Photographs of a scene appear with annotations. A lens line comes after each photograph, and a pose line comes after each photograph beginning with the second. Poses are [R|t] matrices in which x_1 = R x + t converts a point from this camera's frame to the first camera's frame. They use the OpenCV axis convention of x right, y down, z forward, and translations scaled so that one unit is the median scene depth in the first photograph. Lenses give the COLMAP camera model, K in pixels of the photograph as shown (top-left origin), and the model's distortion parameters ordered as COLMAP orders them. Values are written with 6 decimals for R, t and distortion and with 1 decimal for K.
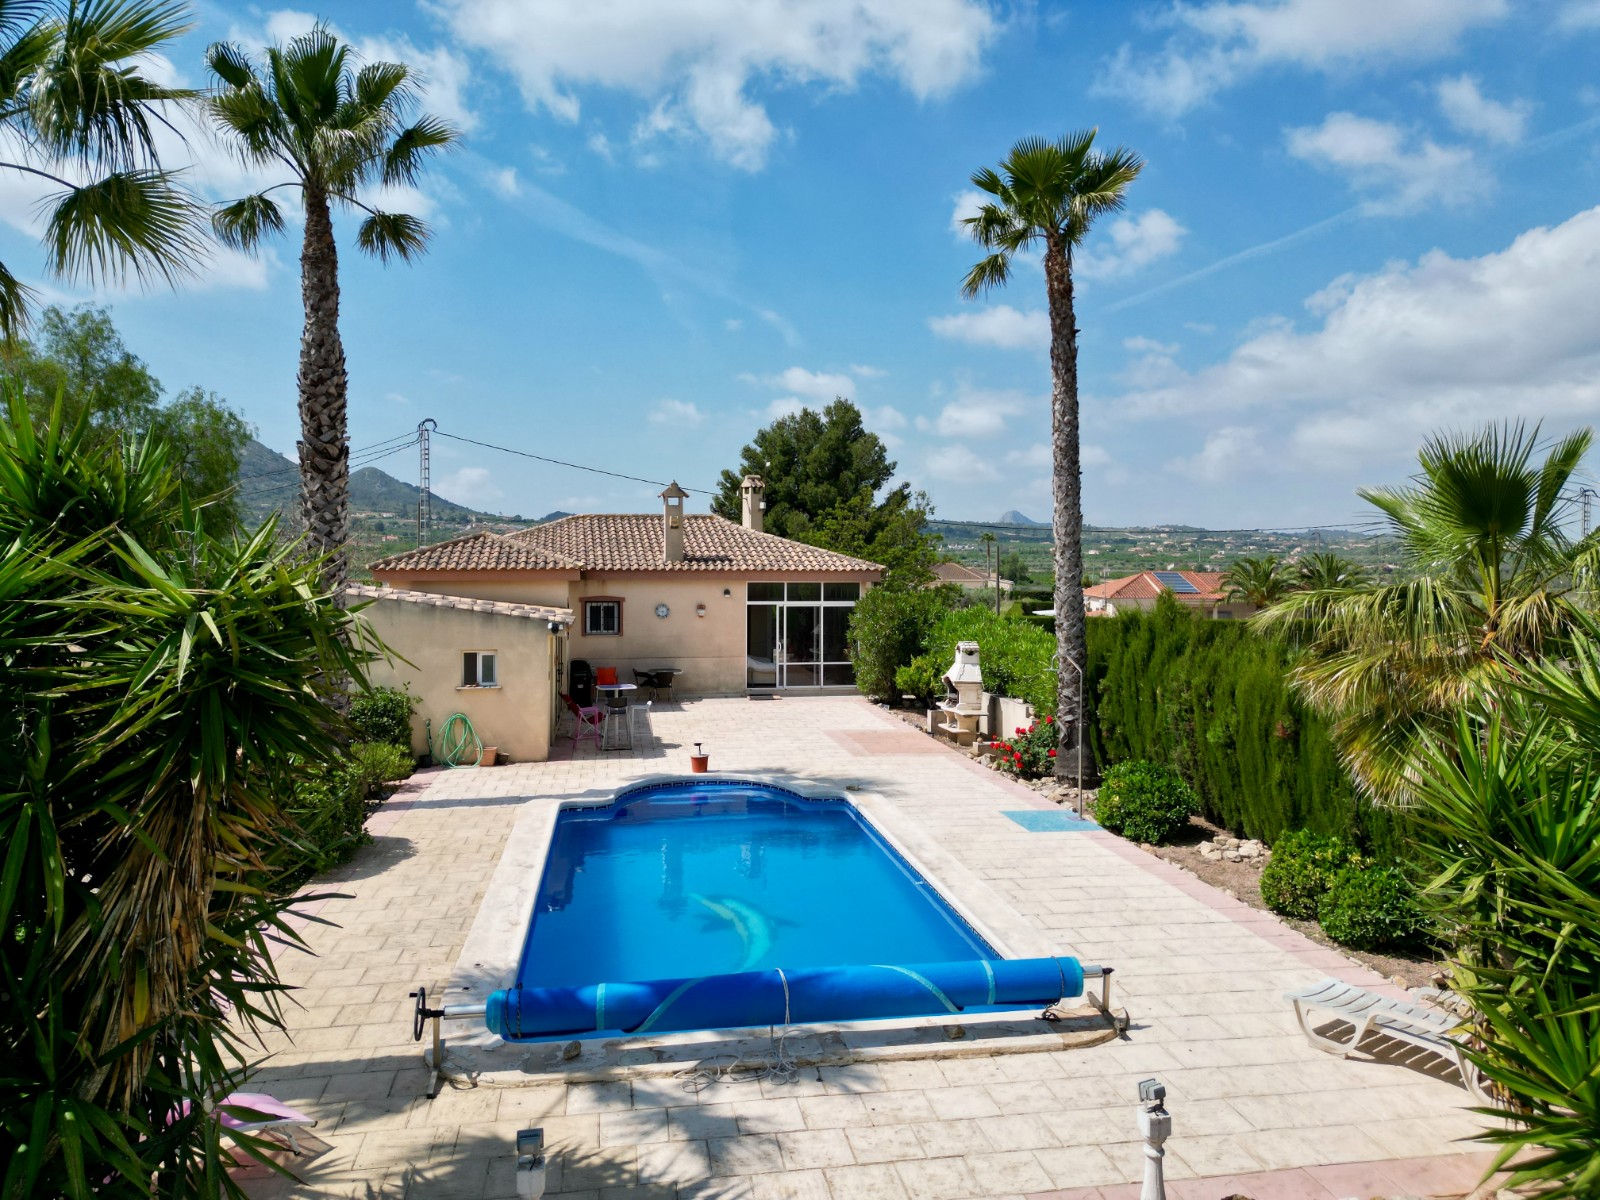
lens RADIAL K [[1116.0, 0, 797.4], [0, 1116.0, 597.8], [0, 0, 1]] dist [0.080507, -0.083715]
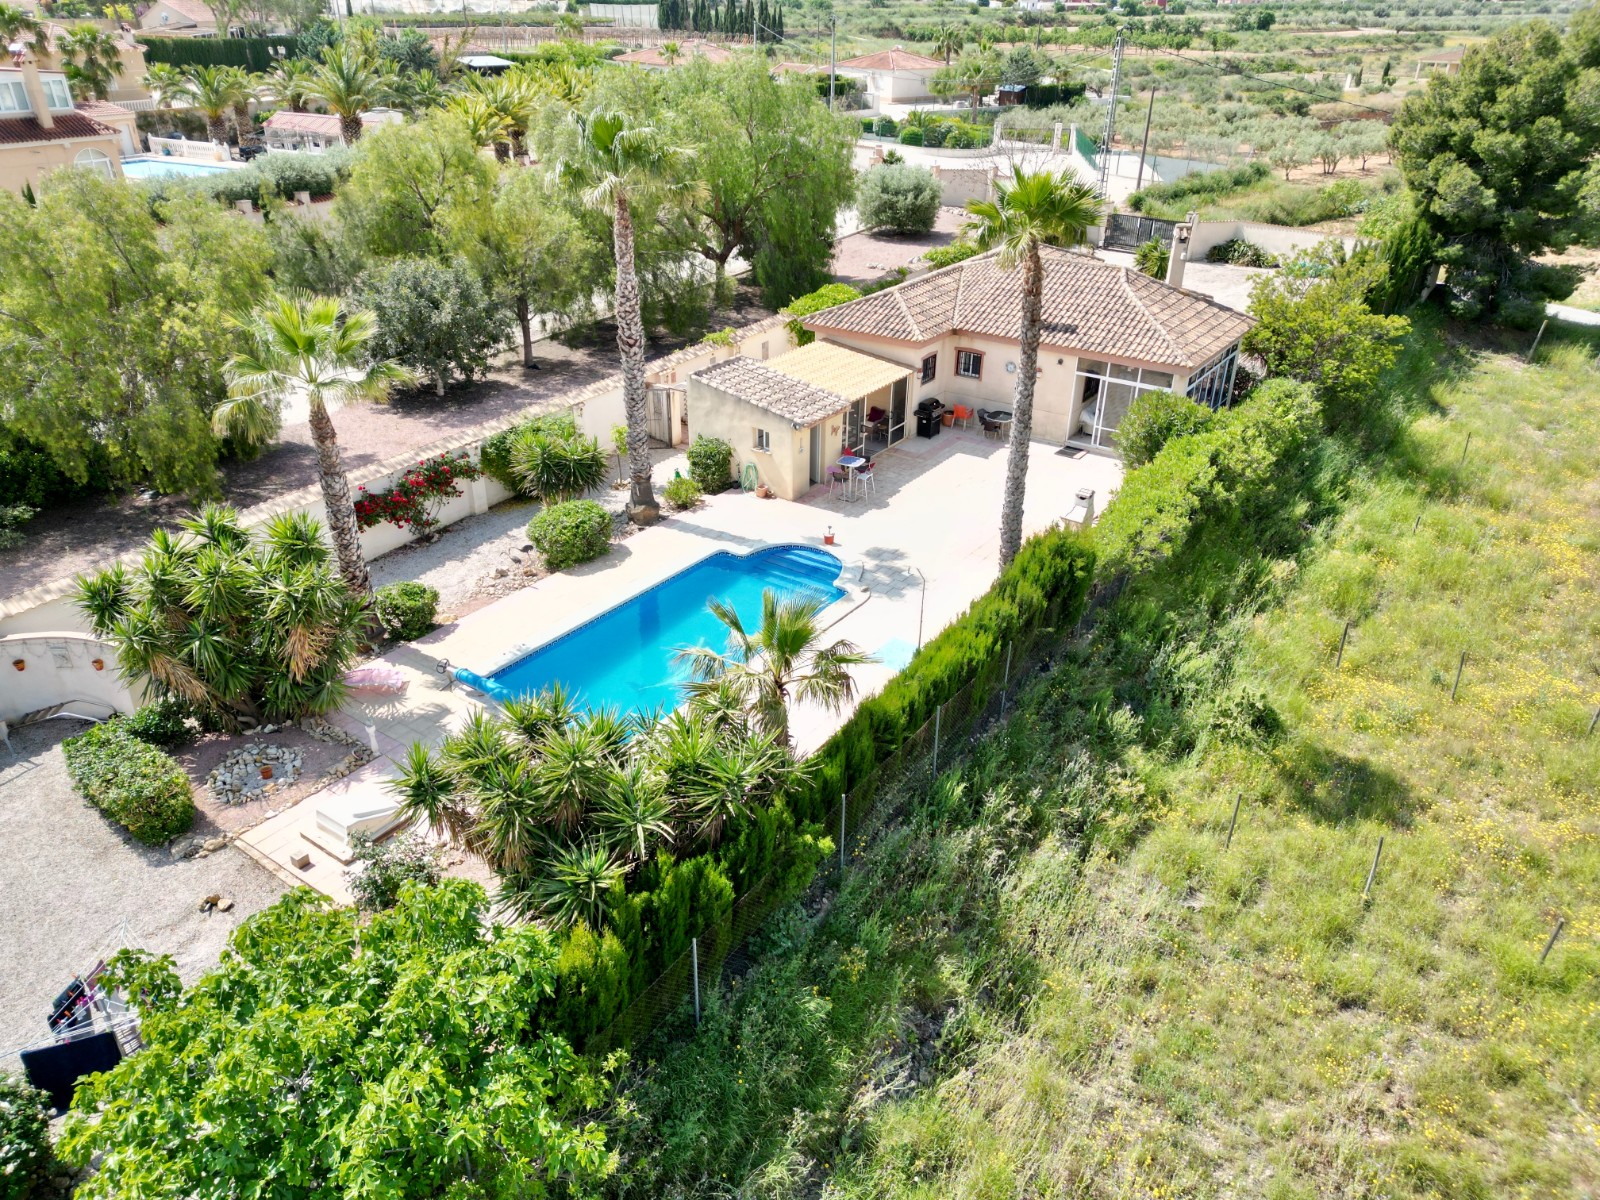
lens RADIAL K [[1112.0, 0, 797.3], [0, 1112.0, 598.7], [0, 0, 1]] dist [0.085597, -0.082420]
pose [[0.709357, 0.335701, -0.619772, 0.875704], [-0.026883, 0.891543, 0.452138, -0.484765], [0.704336, -0.304066, 0.641447, -0.099924]]
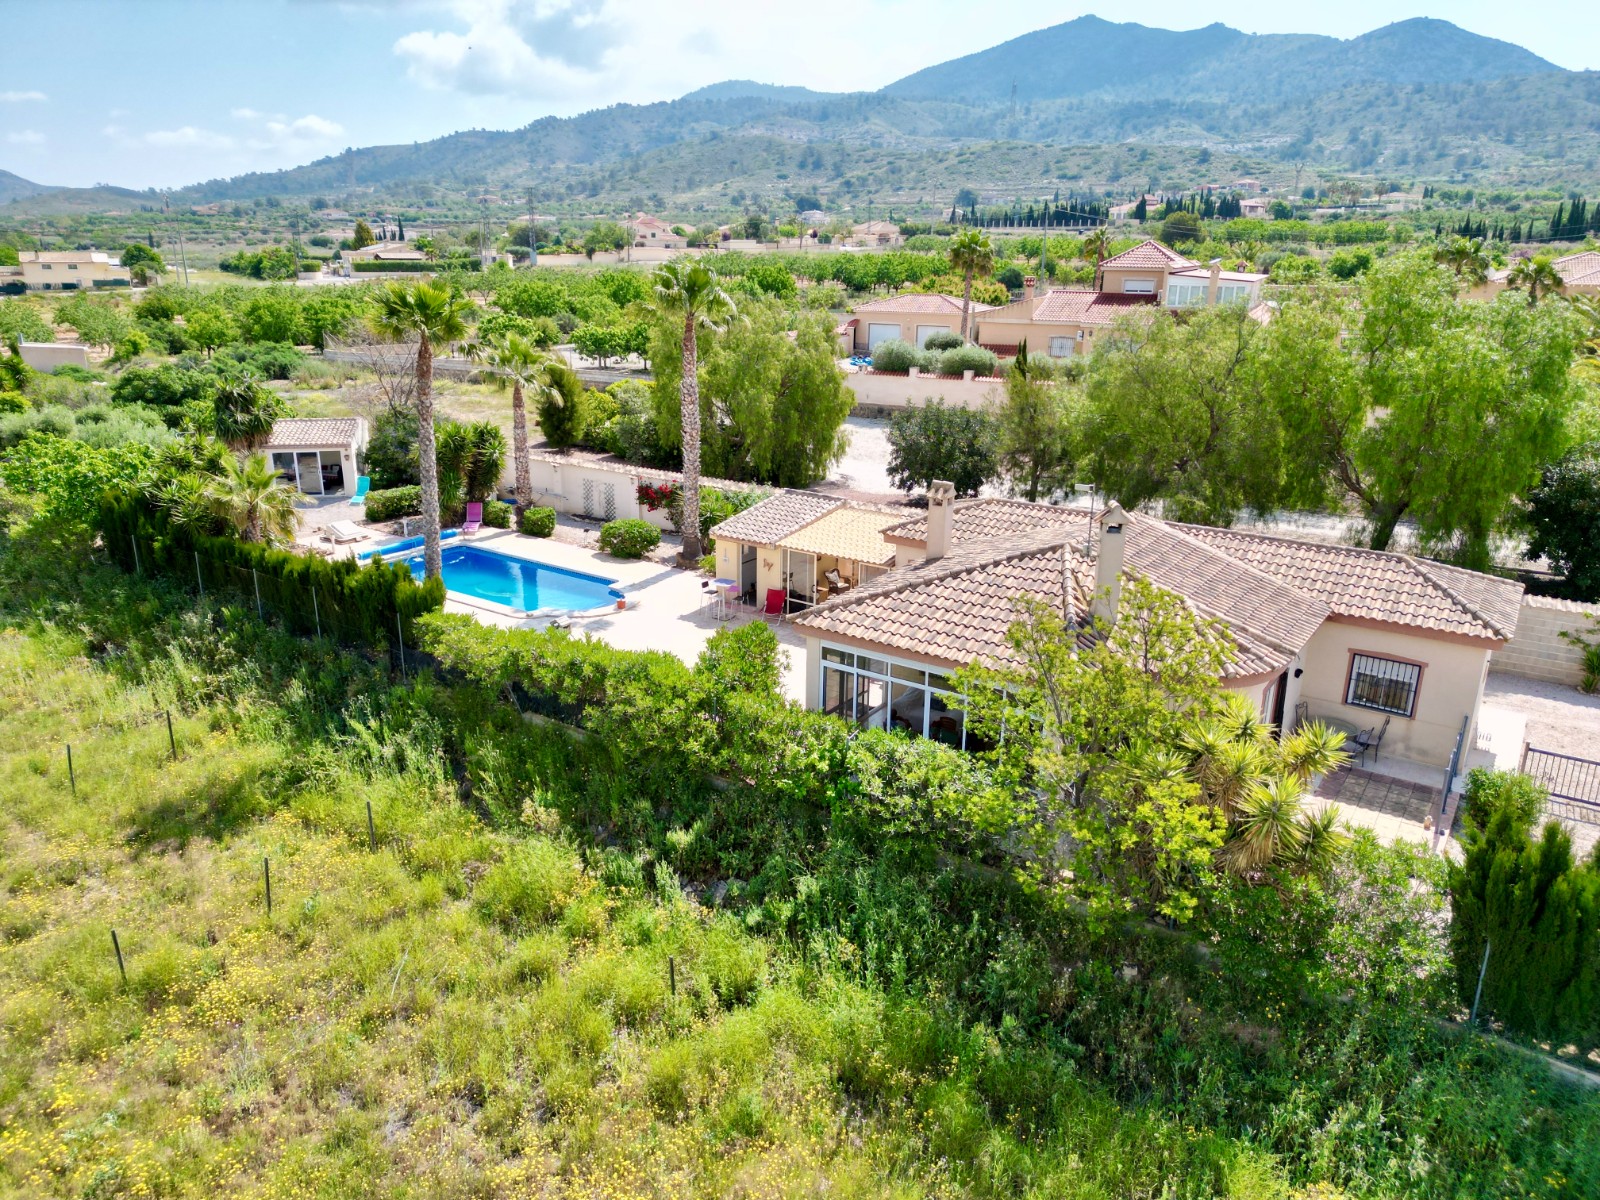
lens RADIAL K [[1117.7, 0, 796.4], [0, 1117.7, 595.9], [0, 0, 1]] dist [0.071961, -0.068285]
pose [[-0.695396, 0.206162, -0.688420, 0.978690], [-0.035004, 0.947111, 0.318991, -0.468109], [0.717774, 0.245922, -0.651401, 2.359017]]
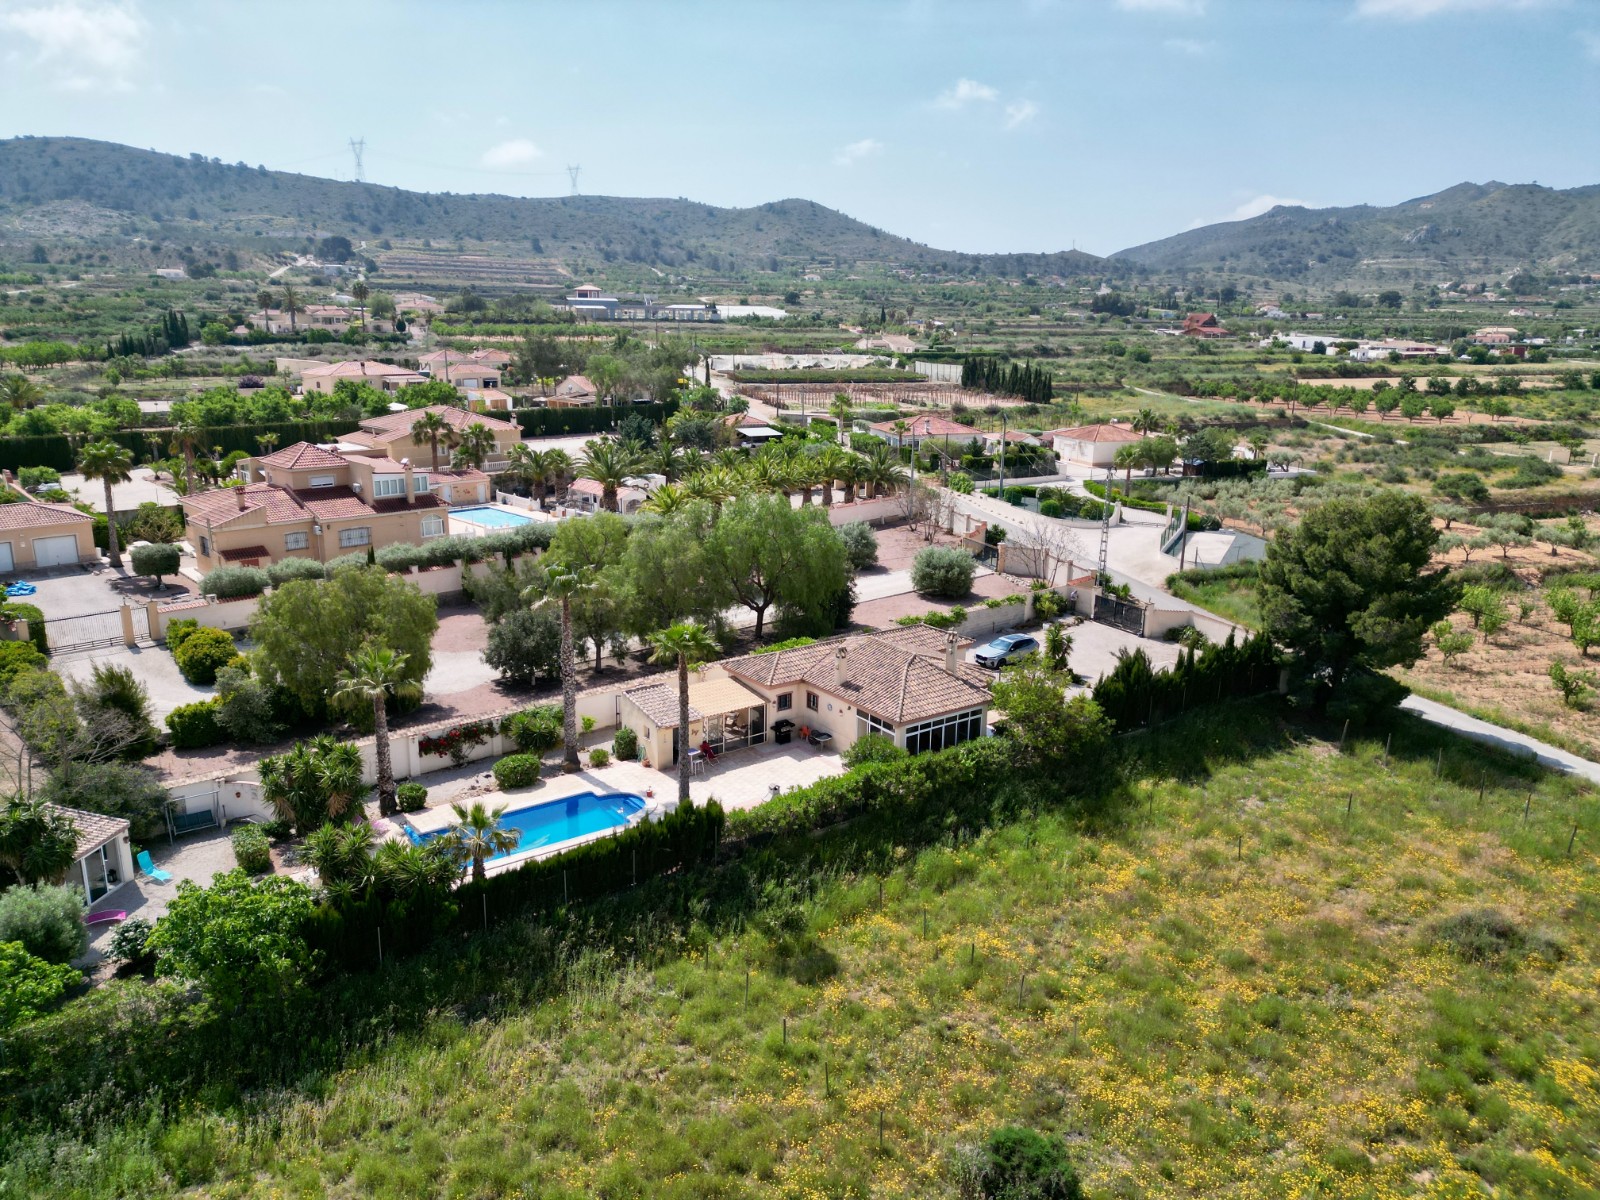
lens RADIAL K [[1116.0, 0, 797.4], [0, 1116.0, 597.8], [0, 0, 1]] dist [0.080507, -0.083715]
pose [[0.439188, 0.225527, -0.869627, 2.360178], [-0.037572, 0.971742, 0.233034, -0.980009], [0.897609, -0.069672, 0.435251, 0.116118]]
